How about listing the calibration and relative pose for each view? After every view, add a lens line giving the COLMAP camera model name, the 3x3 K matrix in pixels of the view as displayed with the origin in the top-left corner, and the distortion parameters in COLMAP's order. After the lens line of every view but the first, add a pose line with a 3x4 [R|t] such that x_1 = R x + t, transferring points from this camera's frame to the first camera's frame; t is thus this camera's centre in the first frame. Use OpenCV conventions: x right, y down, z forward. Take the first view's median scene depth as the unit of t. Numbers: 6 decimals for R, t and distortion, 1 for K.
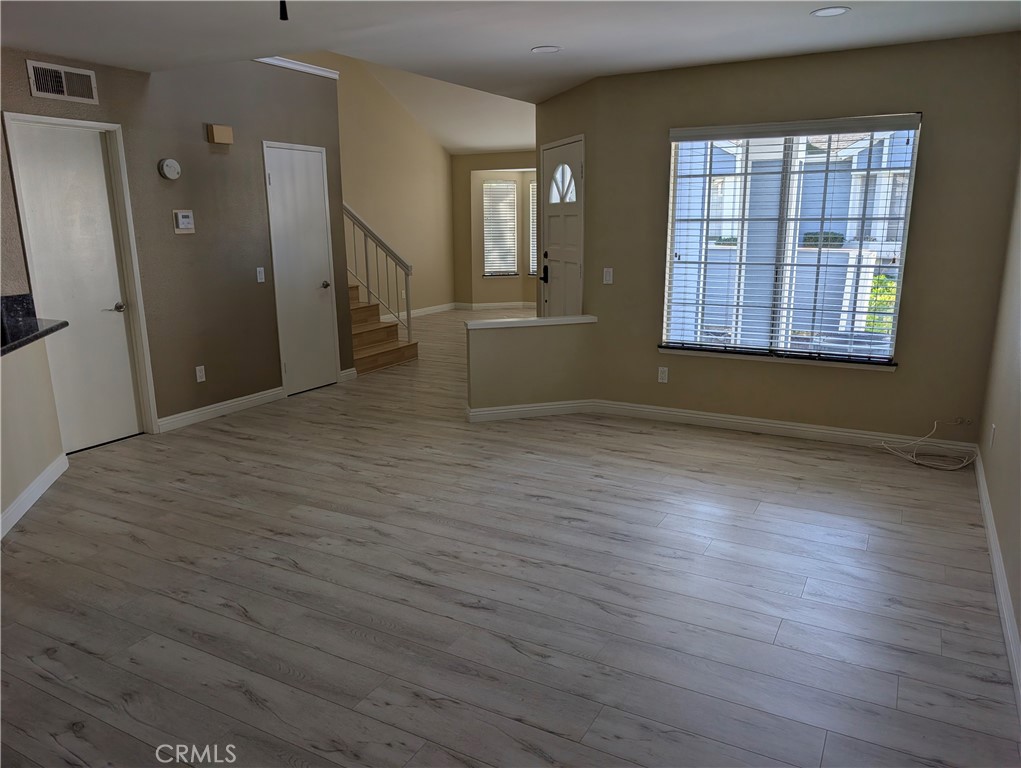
lens RADIAL K [[735.6, 0, 506.2], [0, 735.6, 383.3], [0, 0, 1]] dist [0.019372, -0.005720]
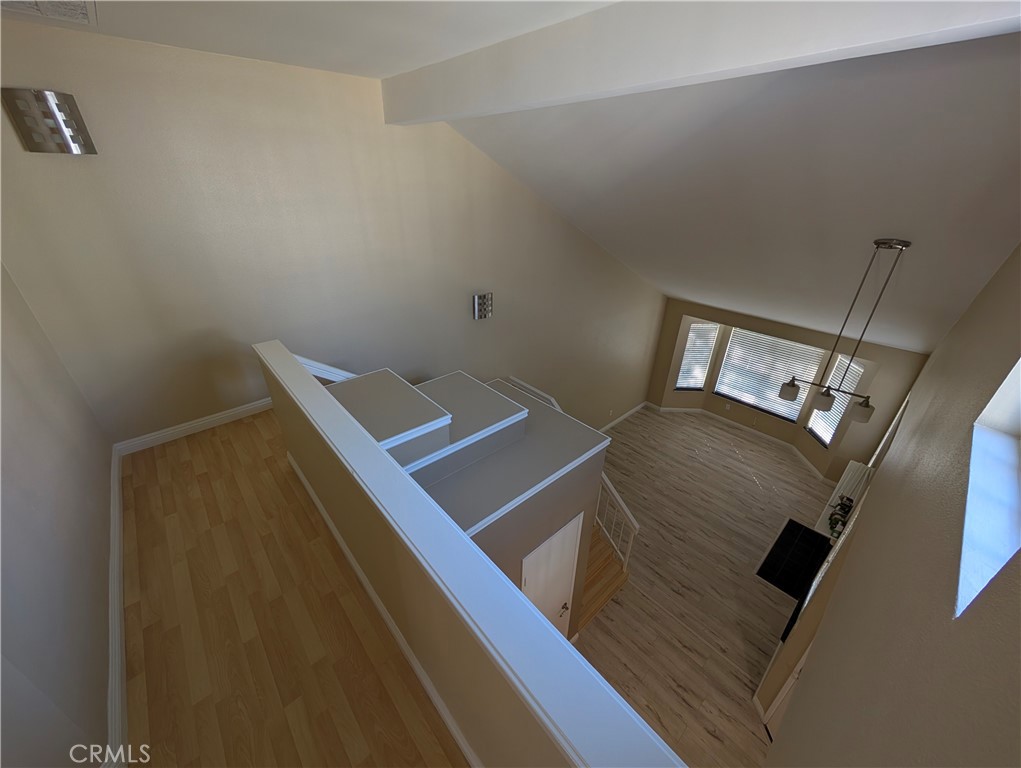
lens RADIAL K [[386.0, 0, 510.5], [0, 386.0, 387.9], [0, 0, 1]] dist [0.000253, -0.000157]
pose [[0.946464, 0.165610, -0.277090, -0.303347], [-0.084252, 0.955350, 0.283209, -0.828607], [0.311620, -0.244702, 0.918158, 0.754278]]
